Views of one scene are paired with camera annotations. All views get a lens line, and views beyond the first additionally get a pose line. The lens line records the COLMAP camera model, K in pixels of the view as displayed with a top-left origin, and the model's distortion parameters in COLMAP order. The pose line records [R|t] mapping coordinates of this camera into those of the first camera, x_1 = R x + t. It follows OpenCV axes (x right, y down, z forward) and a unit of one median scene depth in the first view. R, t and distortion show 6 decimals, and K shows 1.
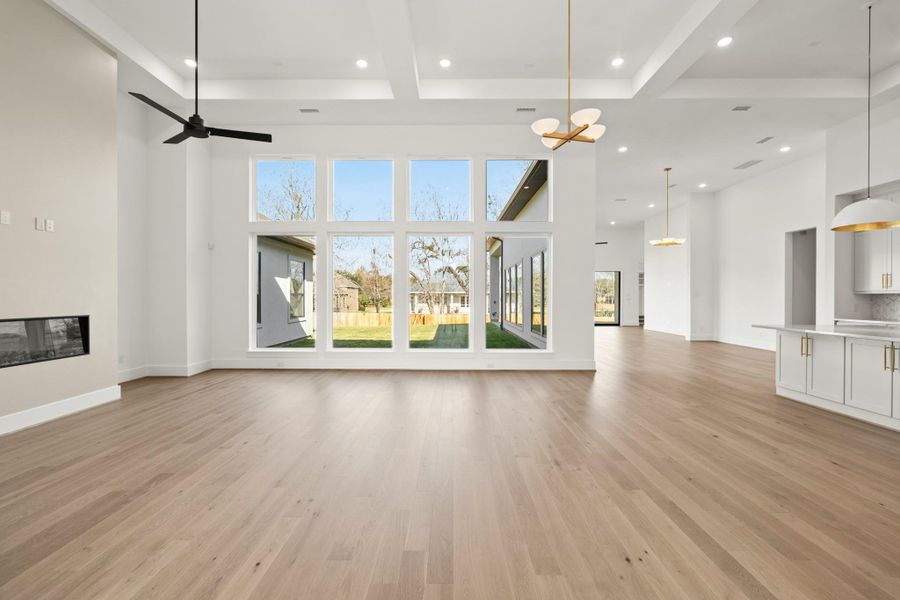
lens RADIAL K [[397.2, 0, 447.3], [0, 397.2, 300.7], [0, 0, 1]] dist [-0.002028, -0.000282]
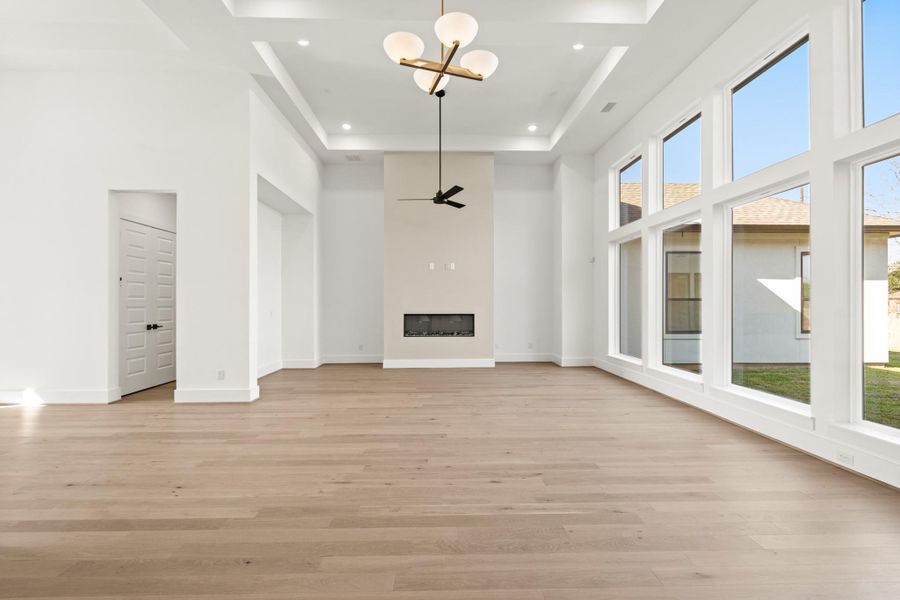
lens RADIAL K [[397.2, 0, 446.5], [0, 397.2, 301.5], [0, 0, 1]] dist [-0.002028, -0.000282]
pose [[0.027842, -0.005898, -0.999595, 0.745562], [-0.007636, 0.999952, -0.006112, -0.006087], [0.999583, 0.007803, 0.027795, 0.746221]]
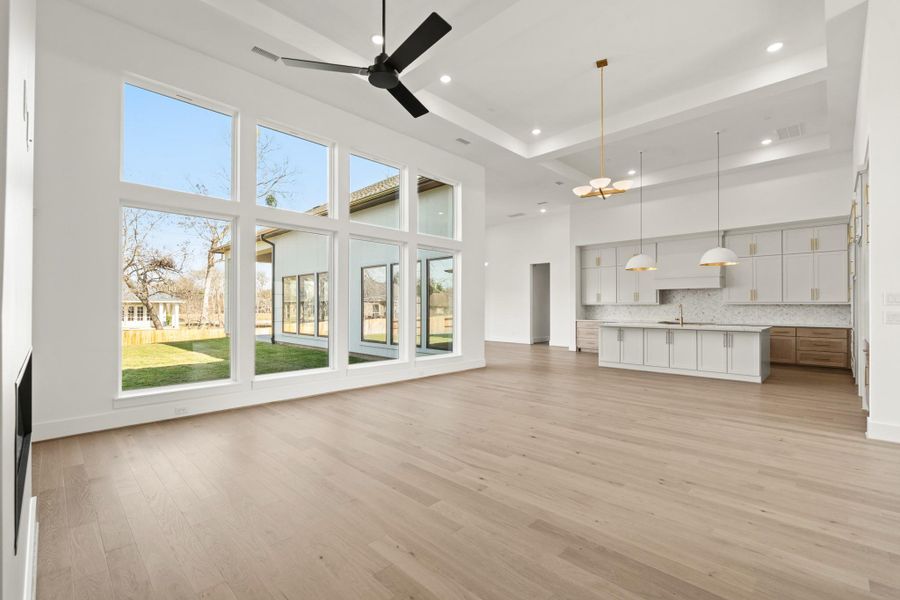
lens RADIAL K [[397.2, 0, 448.2], [0, 397.2, 303.4], [0, 0, 1]] dist [-0.002028, -0.000282]
pose [[0.696347, 0.005424, 0.717685, -0.816439], [0.007799, 0.999855, -0.015124, -0.003243], [-0.717663, 0.016128, 0.696204, 0.314773]]
